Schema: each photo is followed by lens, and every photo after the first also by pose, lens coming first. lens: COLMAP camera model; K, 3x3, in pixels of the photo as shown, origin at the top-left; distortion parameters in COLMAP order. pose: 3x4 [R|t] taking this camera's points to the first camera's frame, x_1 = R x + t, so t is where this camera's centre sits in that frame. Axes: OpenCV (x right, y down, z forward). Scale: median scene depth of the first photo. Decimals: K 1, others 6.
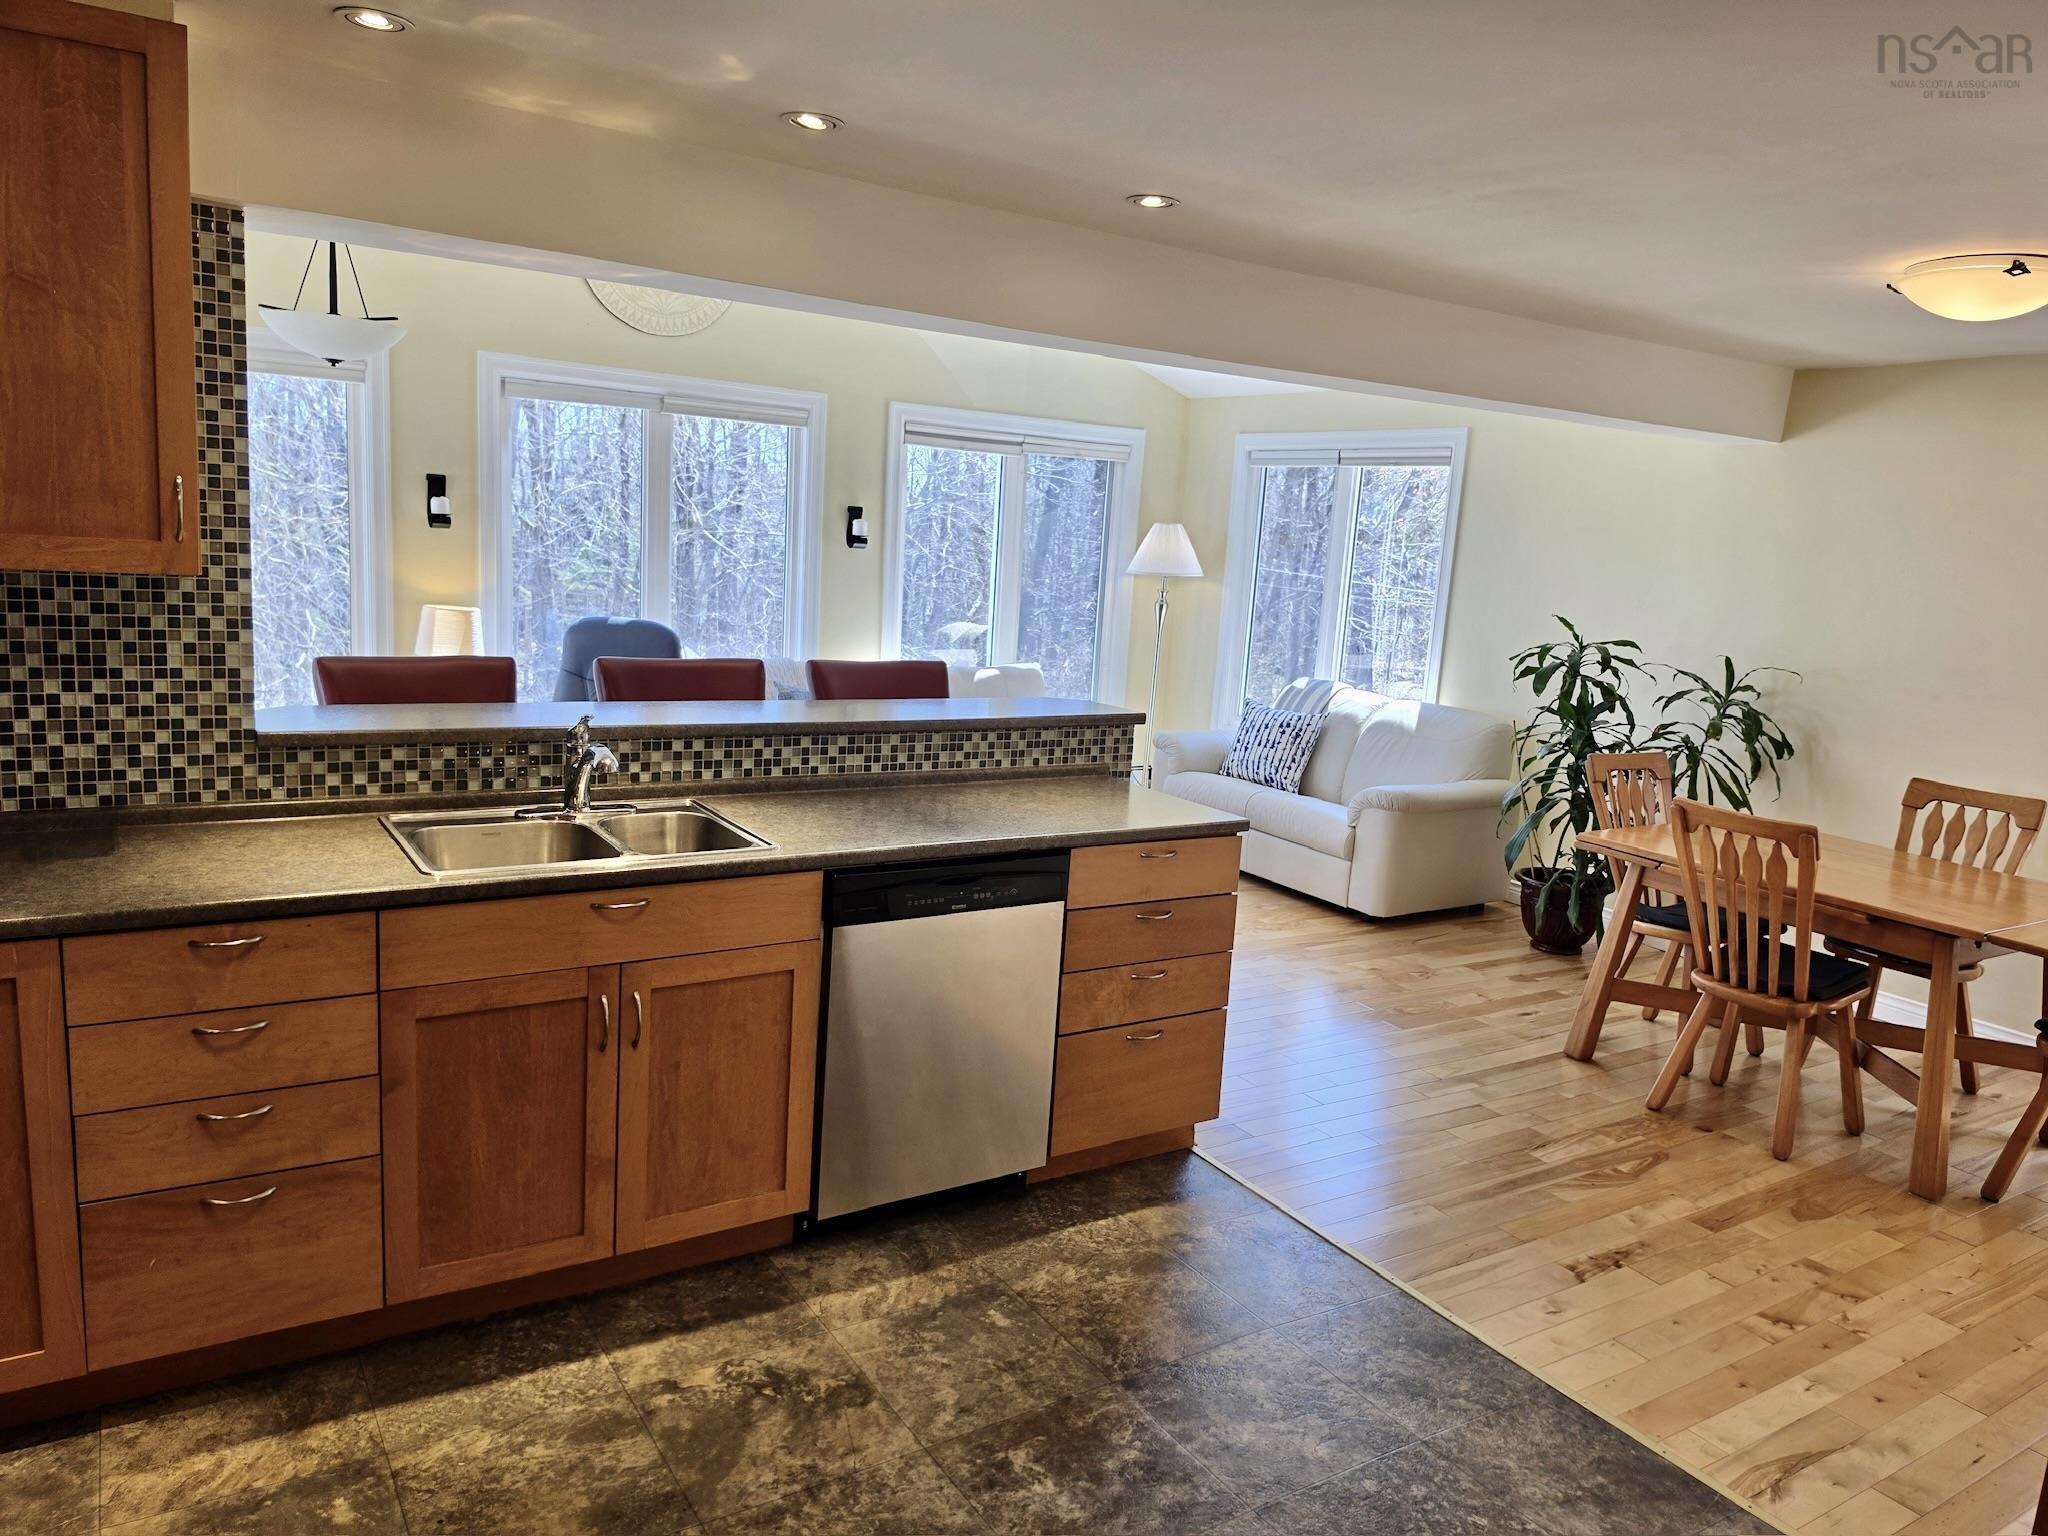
lens RADIAL K [[1412.5, 0, 1024.0], [0, 1412.5, 768.0], [0, 0, 1]] dist [0.151755, -0.284091]
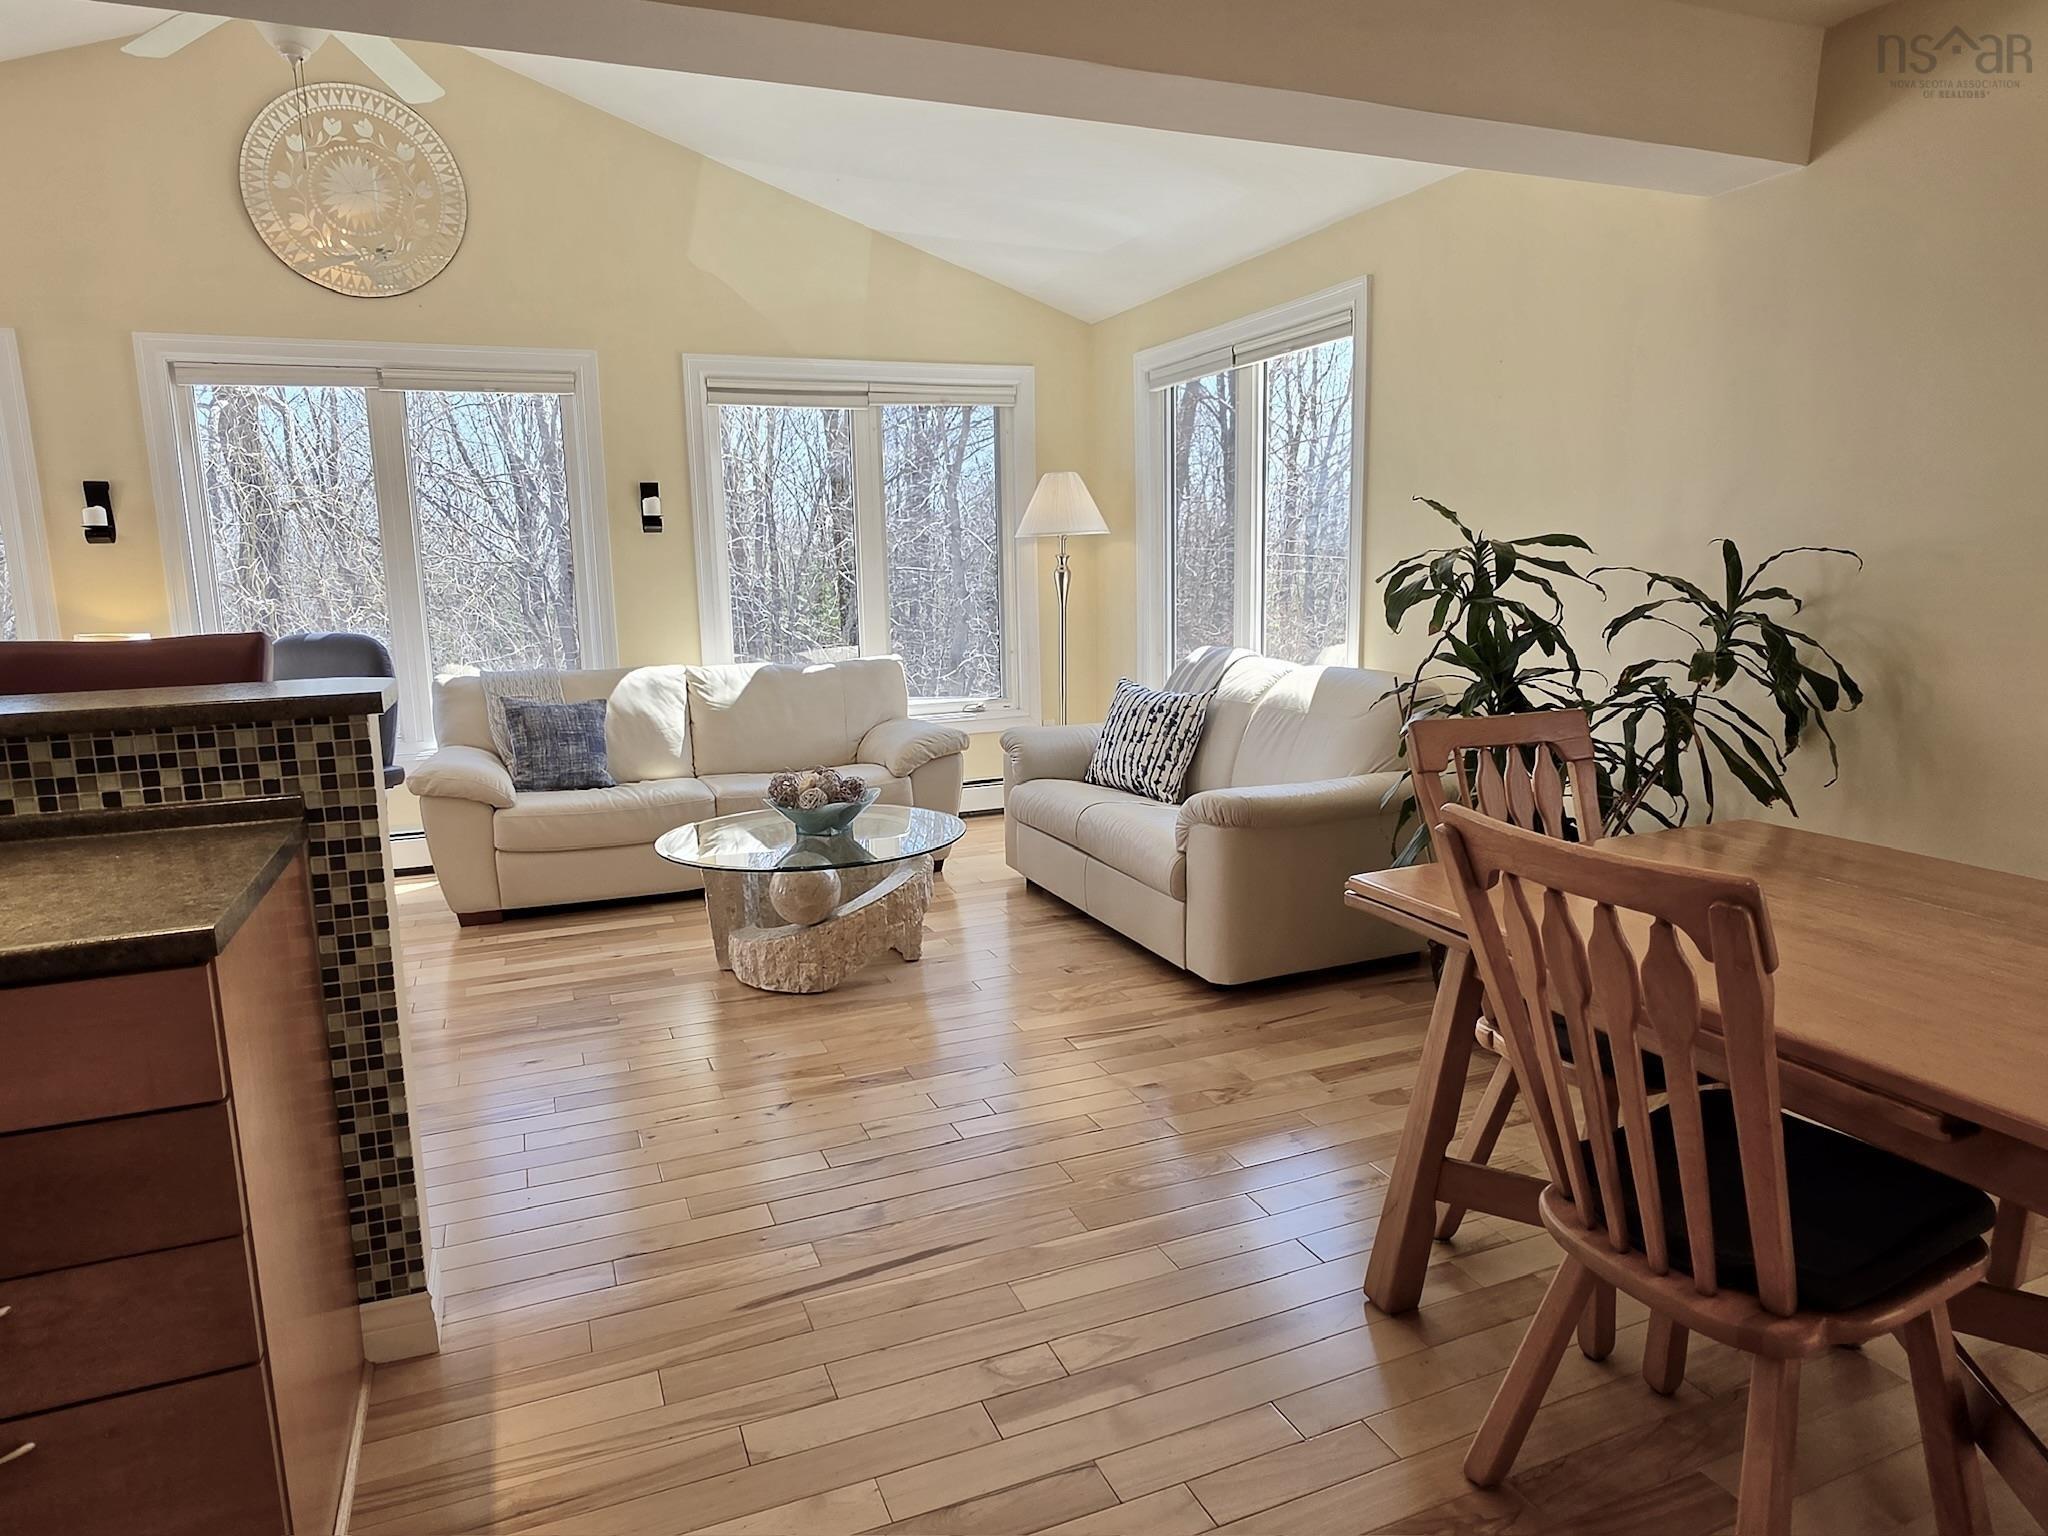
lens RADIAL K [[1222.7, 0, 996.8], [0, 1222.7, 770.2], [0, 0, 1]] dist [-0.006215, -0.002385]
pose [[0.977692, -0.054158, -0.202942, 0.404512], [0.052982, 0.998532, -0.011226, 0.006804], [0.203252, 0.000224, 0.979126, 0.630064]]
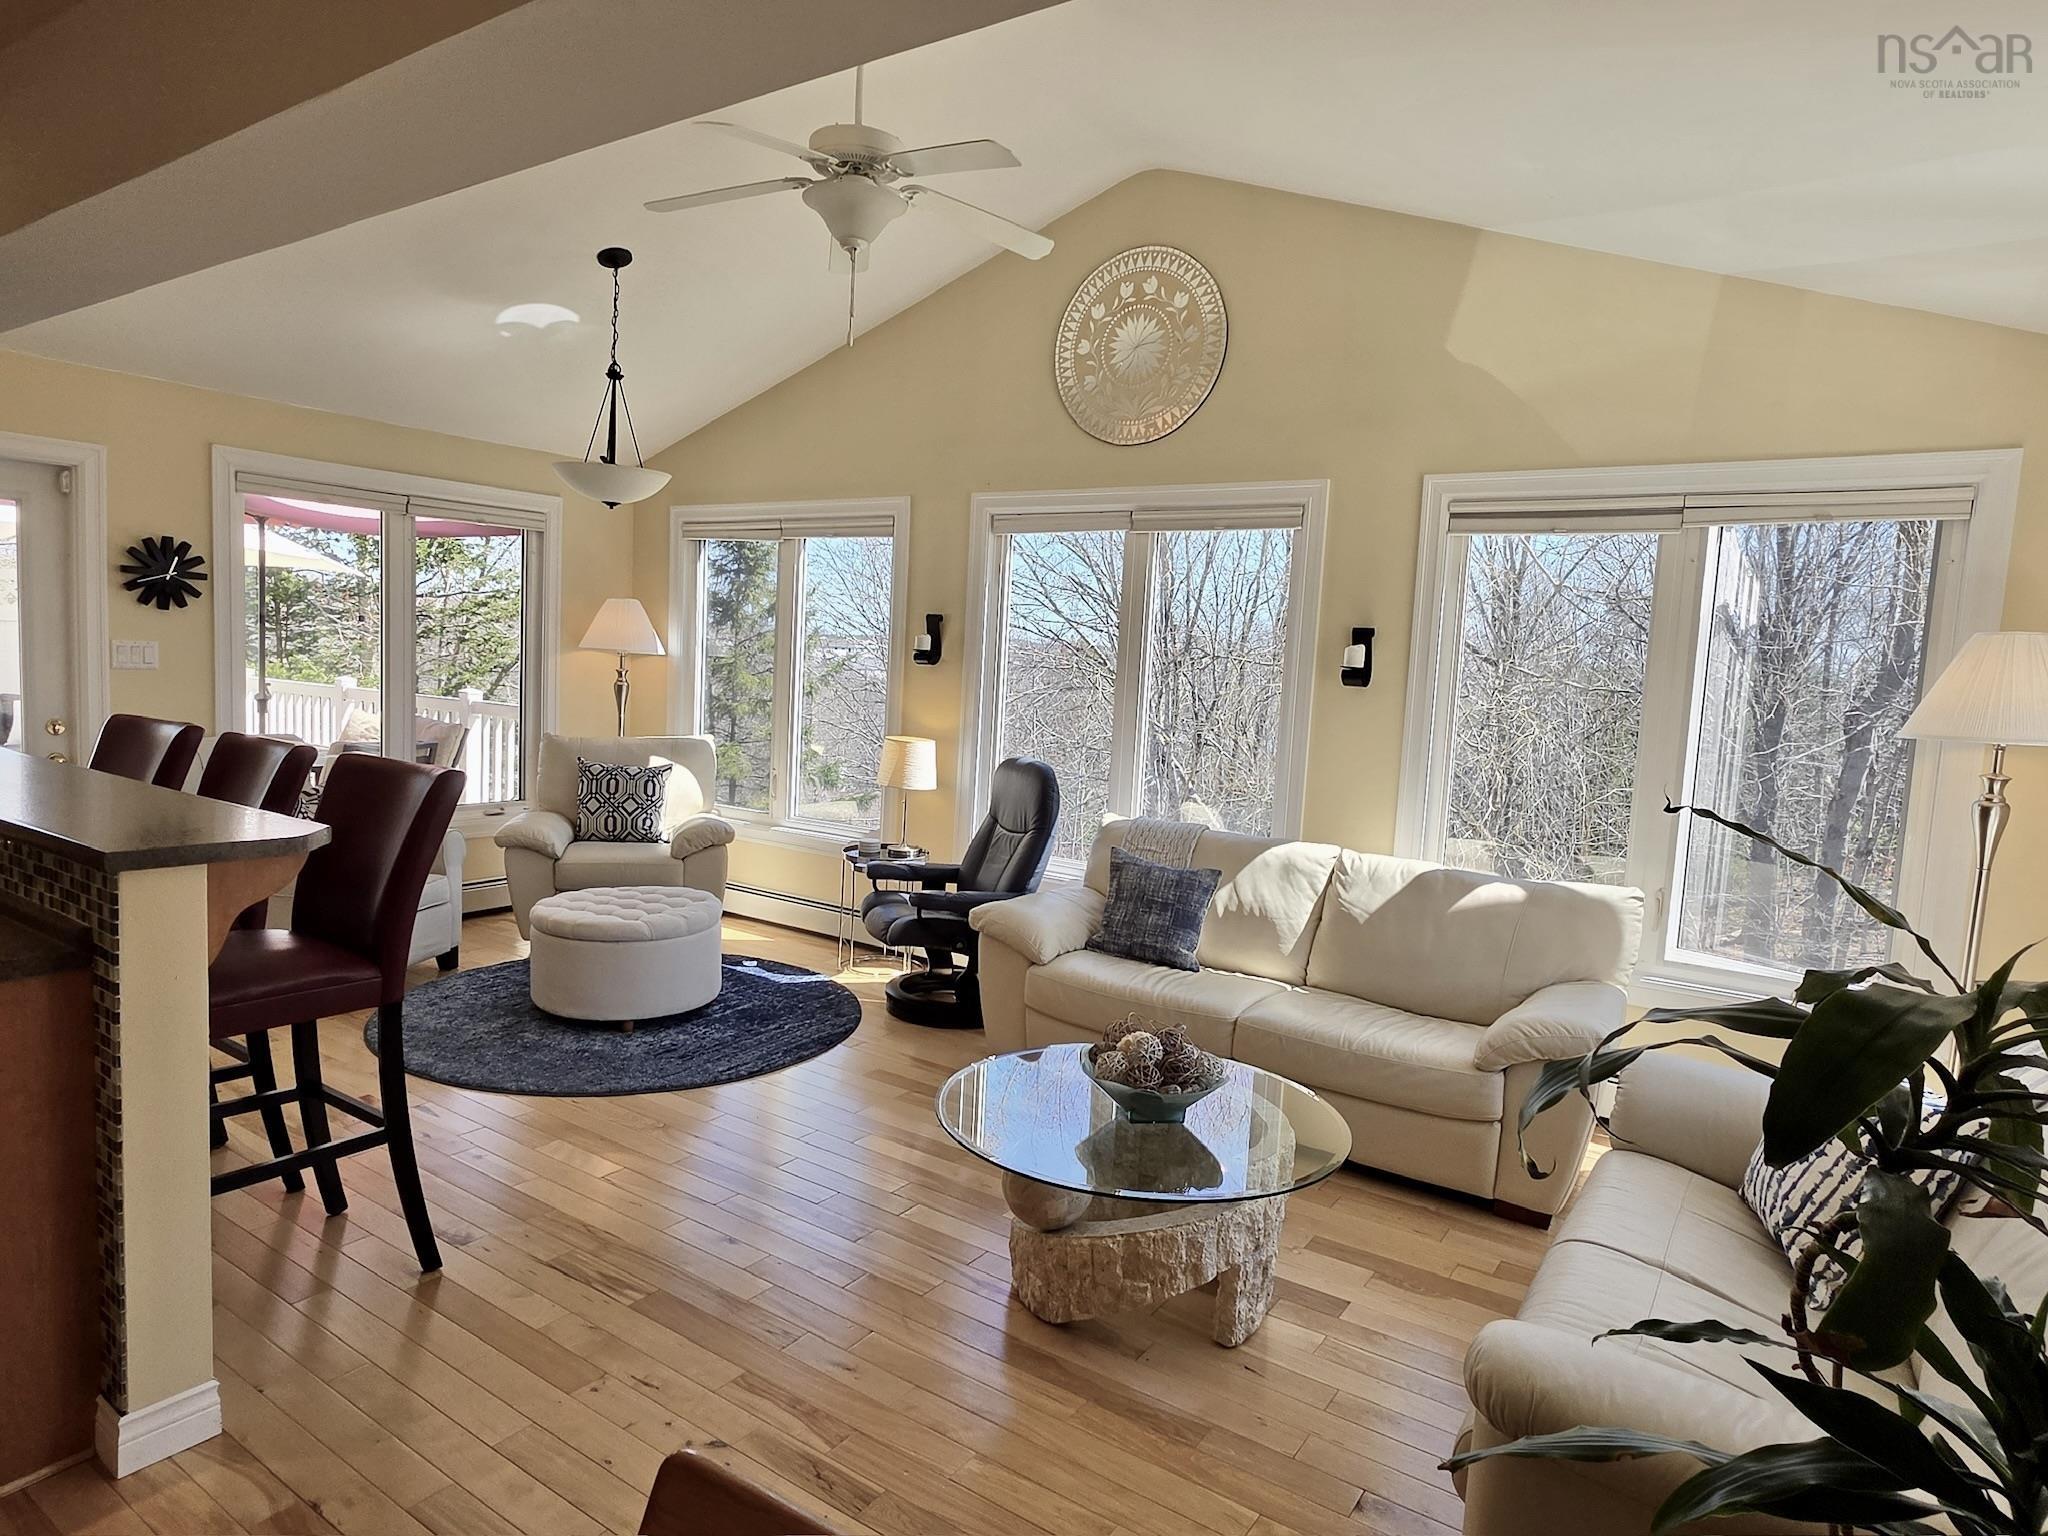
lens RADIAL K [[1195.6, 0, 1024.0], [0, 1195.6, 768.0], [0, 0, 1]] dist [-0.001074, -0.001221]
pose [[0.395541, 0.041126, -0.917527, 0.672635], [-0.178899, 0.983312, -0.033047, -0.123015], [0.900857, 0.177216, 0.396298, 1.163617]]
